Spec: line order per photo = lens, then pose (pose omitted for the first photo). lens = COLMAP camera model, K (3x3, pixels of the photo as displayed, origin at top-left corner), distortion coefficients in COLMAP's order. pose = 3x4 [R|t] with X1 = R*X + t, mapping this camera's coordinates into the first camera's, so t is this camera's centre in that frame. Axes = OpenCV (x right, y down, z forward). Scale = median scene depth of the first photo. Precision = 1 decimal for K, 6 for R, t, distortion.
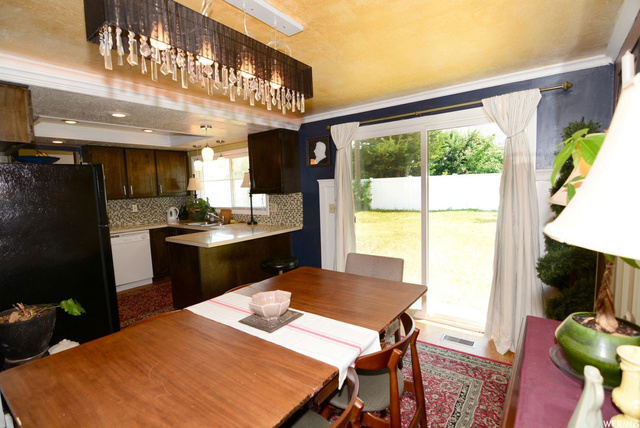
lens RADIAL K [[310.0, 0, 318.5], [0, 310.0, 213.8], [0, 0, 1]] dist [-0.005061, -0.010898]
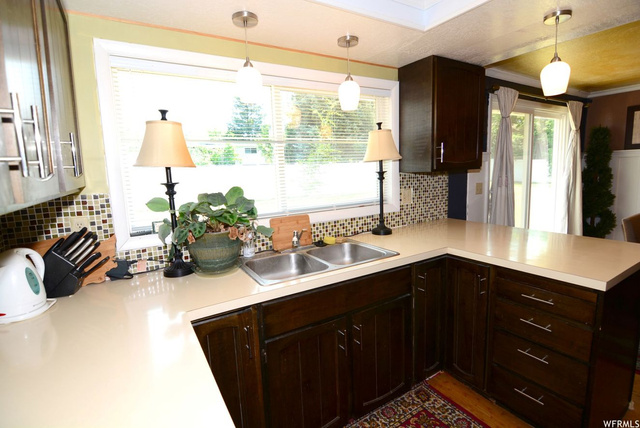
lens RADIAL K [[310.0, 0, 318.5], [0, 310.0, 213.8], [0, 0, 1]] dist [-0.005061, -0.010898]
pose [[0.374581, -0.108071, 0.920874, -0.718626], [0.107427, 0.991554, 0.072667, -0.046223], [-0.920950, 0.071707, 0.383027, 0.899958]]
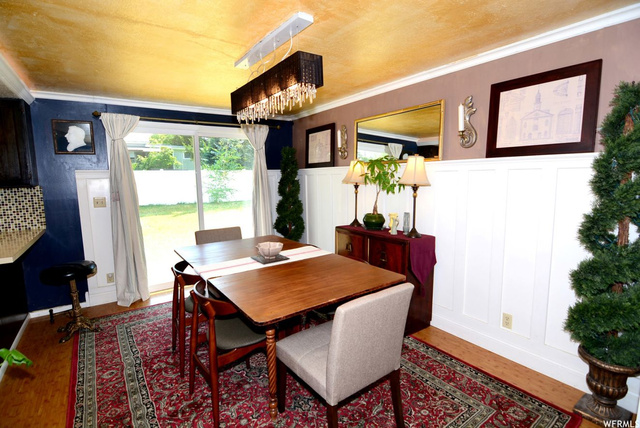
lens RADIAL K [[310.0, 0, 318.5], [0, 310.0, 213.8], [0, 0, 1]] dist [-0.005061, -0.010898]
pose [[0.303168, -0.088800, 0.948791, -0.515786], [0.089707, 0.993887, 0.064356, 0.013373], [-0.948706, 0.065602, 0.309280, 0.094459]]
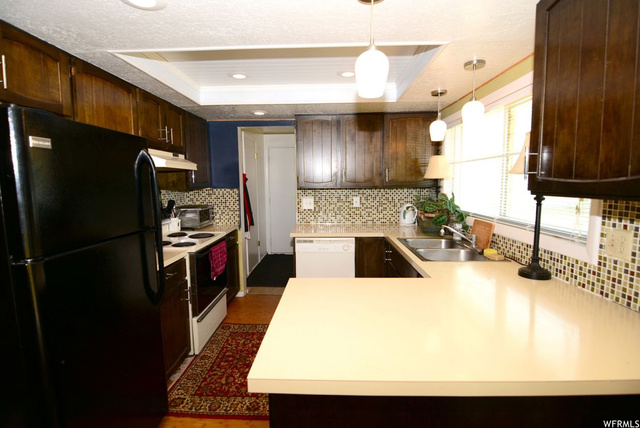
lens RADIAL K [[310.0, 0, 318.5], [0, 310.0, 213.8], [0, 0, 1]] dist [-0.005061, -0.010898]
pose [[0.572858, 0.111748, -0.812001, -0.074870], [-0.077210, 0.993615, 0.082271, -0.047991], [0.816010, 0.015565, 0.577828, 0.591388]]
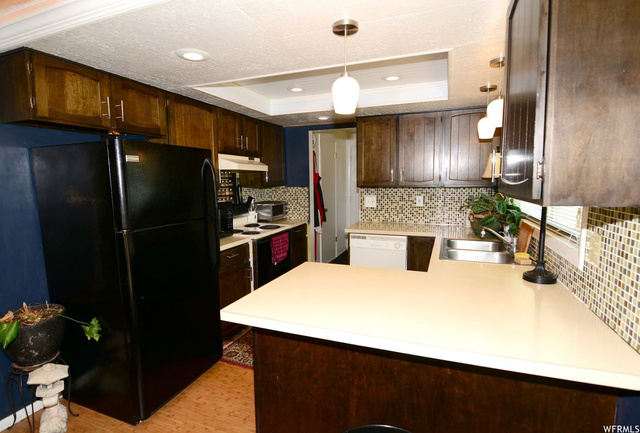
lens RADIAL K [[326.6, 0, 320.0], [0, 326.6, 216.5], [0, 0, 1]] dist [-0.000456, -0.014948]
pose [[0.267641, 0.136156, -0.953850, 0.057538], [-0.077607, 0.989795, 0.119511, -0.061115], [0.960388, 0.042040, 0.275476, 0.663892]]
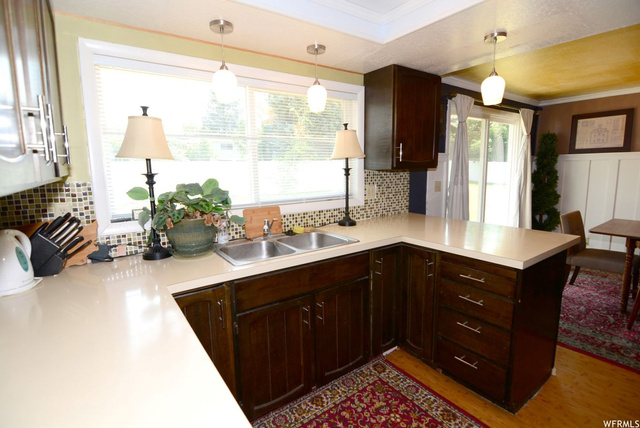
lens RADIAL K [[310.0, 0, 318.5], [0, 310.0, 213.8], [0, 0, 1]] dist [-0.005061, -0.010898]
pose [[0.306082, -0.110340, 0.945589, -0.755468], [0.090561, 0.992131, 0.086456, -0.038750], [-0.947688, 0.059171, 0.313666, 0.874006]]
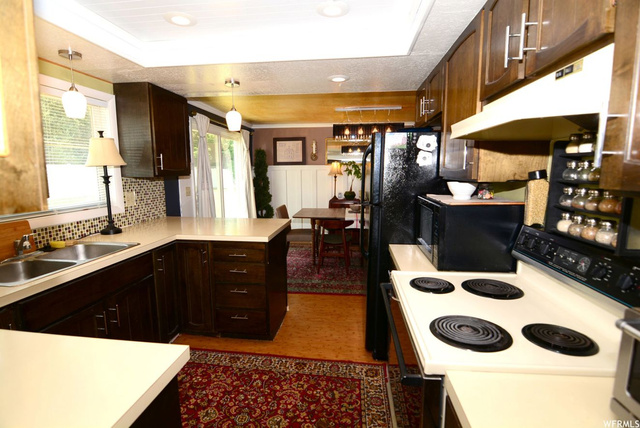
lens RADIAL K [[310.0, 0, 318.5], [0, 310.0, 213.8], [0, 0, 1]] dist [-0.005061, -0.010898]
pose [[-0.503246, -0.082308, 0.860215, -0.867745], [0.096738, 0.983830, 0.150730, -0.047067], [-0.858712, 0.159070, -0.487146, 0.947481]]
